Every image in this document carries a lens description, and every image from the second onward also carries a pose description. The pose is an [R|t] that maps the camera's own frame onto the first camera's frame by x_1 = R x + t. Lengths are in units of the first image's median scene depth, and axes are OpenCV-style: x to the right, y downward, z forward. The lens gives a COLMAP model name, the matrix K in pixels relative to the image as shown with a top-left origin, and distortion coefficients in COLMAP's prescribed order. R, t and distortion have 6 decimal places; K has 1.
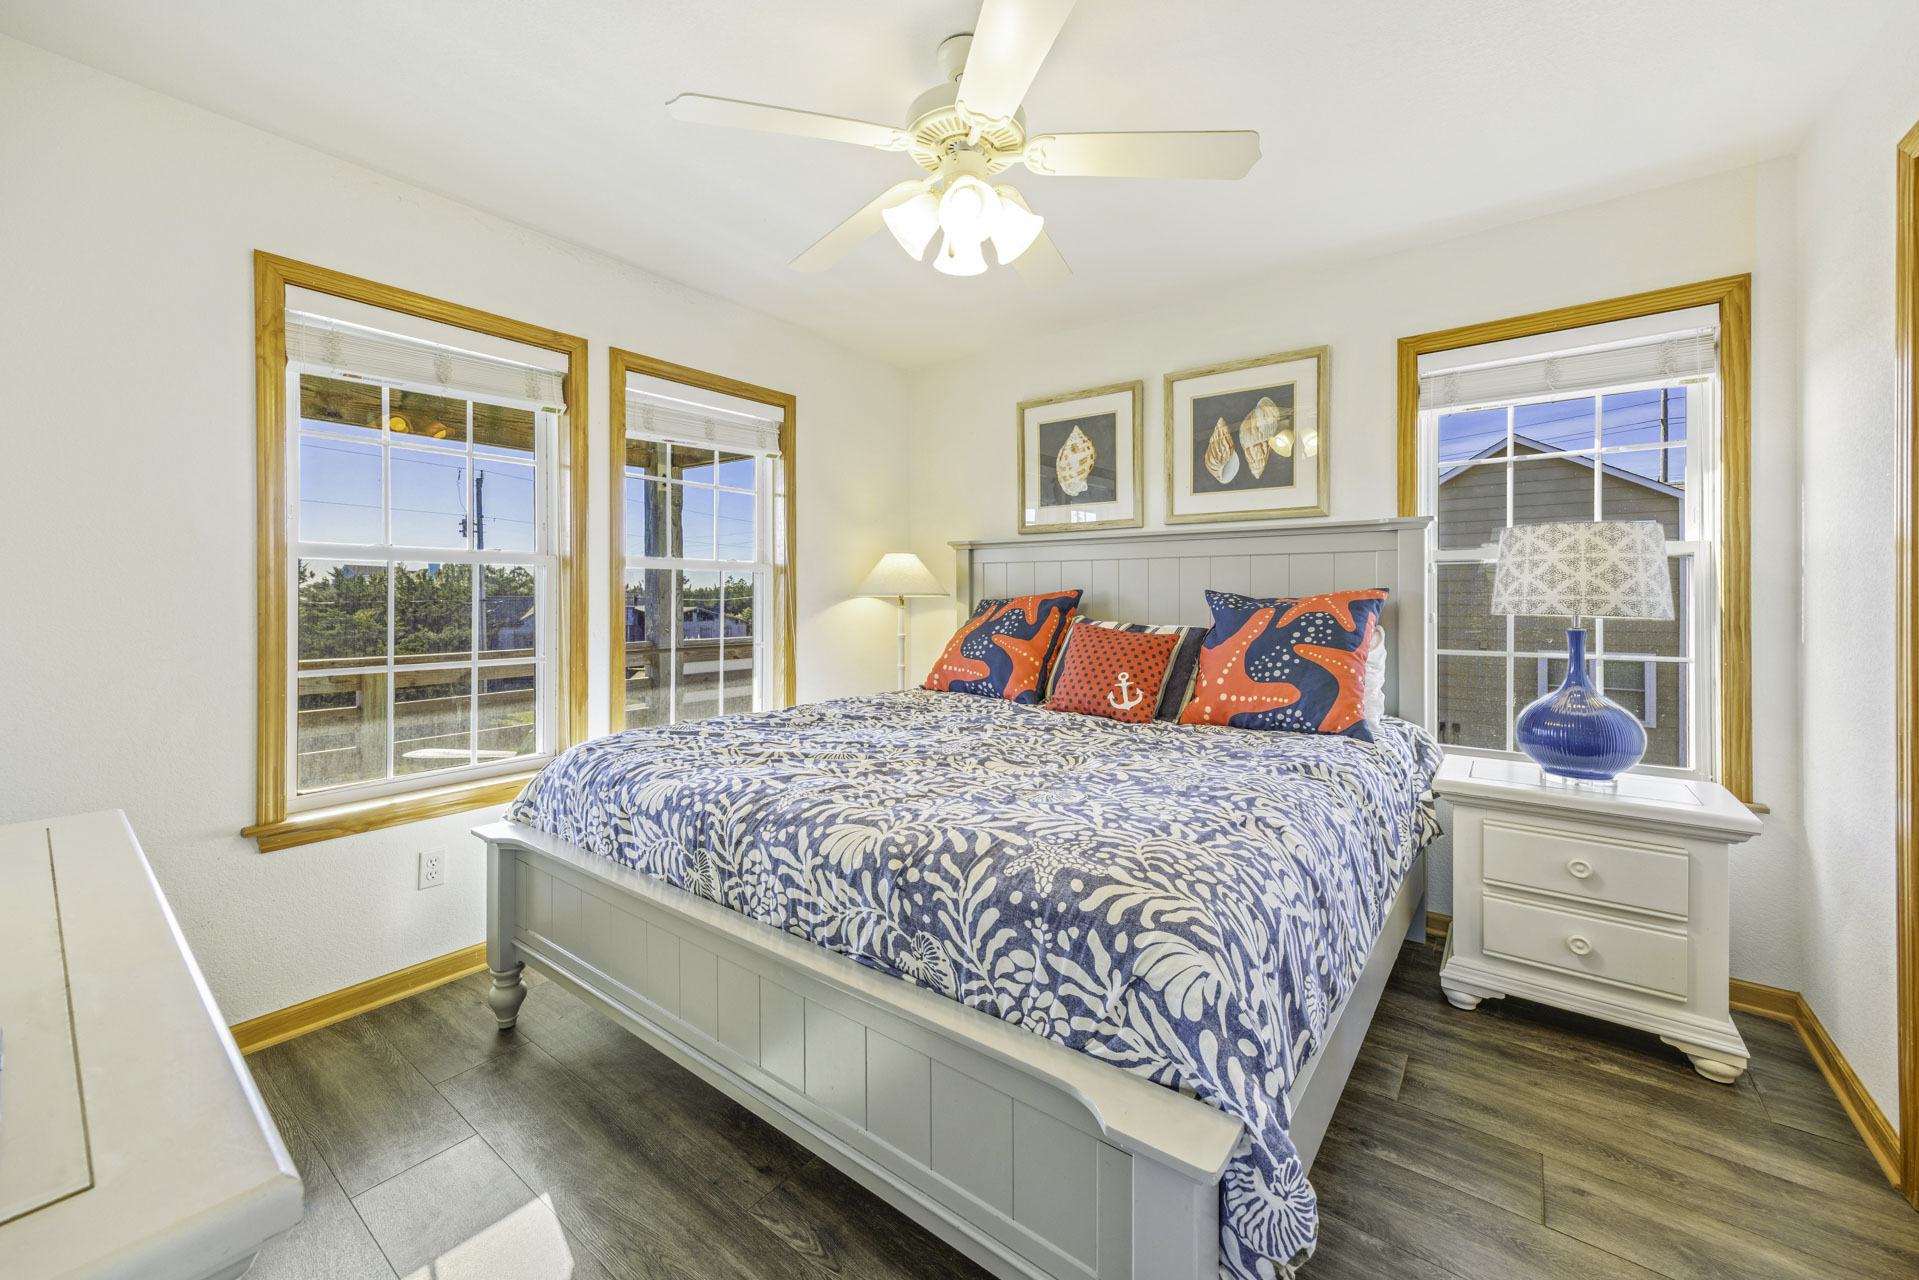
lens RADIAL K [[750.5, 0, 1001.6], [0, 750.5, 586.1], [0, 0, 1]] dist [0.000380, -0.001830]
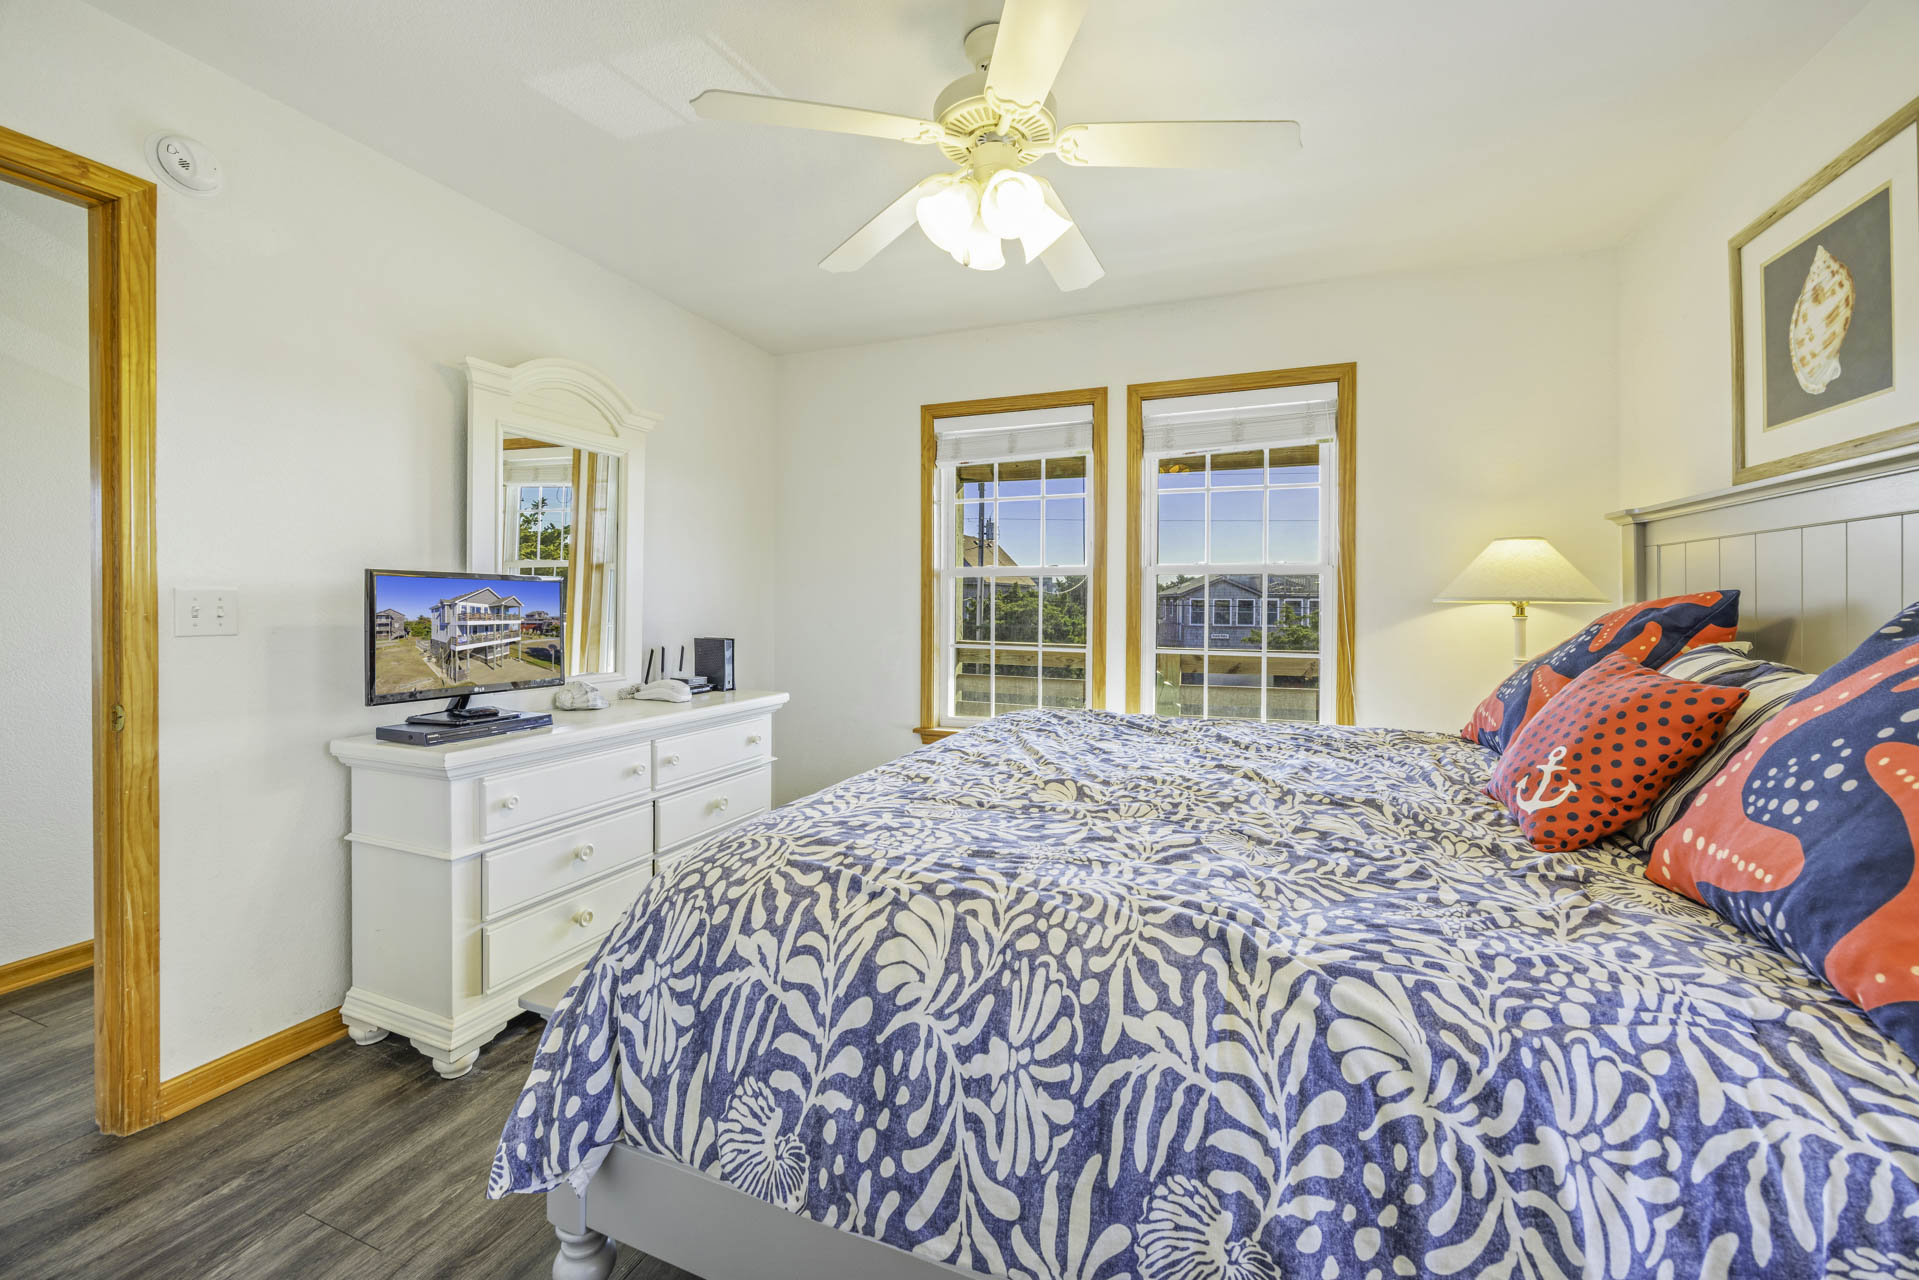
lens RADIAL K [[750.5, 0, 939.2], [0, 750.5, 603.8], [0, 0, 1]] dist [0.000380, -0.001830]
pose [[0.251426, 0.005415, -0.967861, 0.433146], [0.008948, 0.999929, 0.007919, 0.005586], [0.967835, -0.010652, 0.251359, 0.345201]]
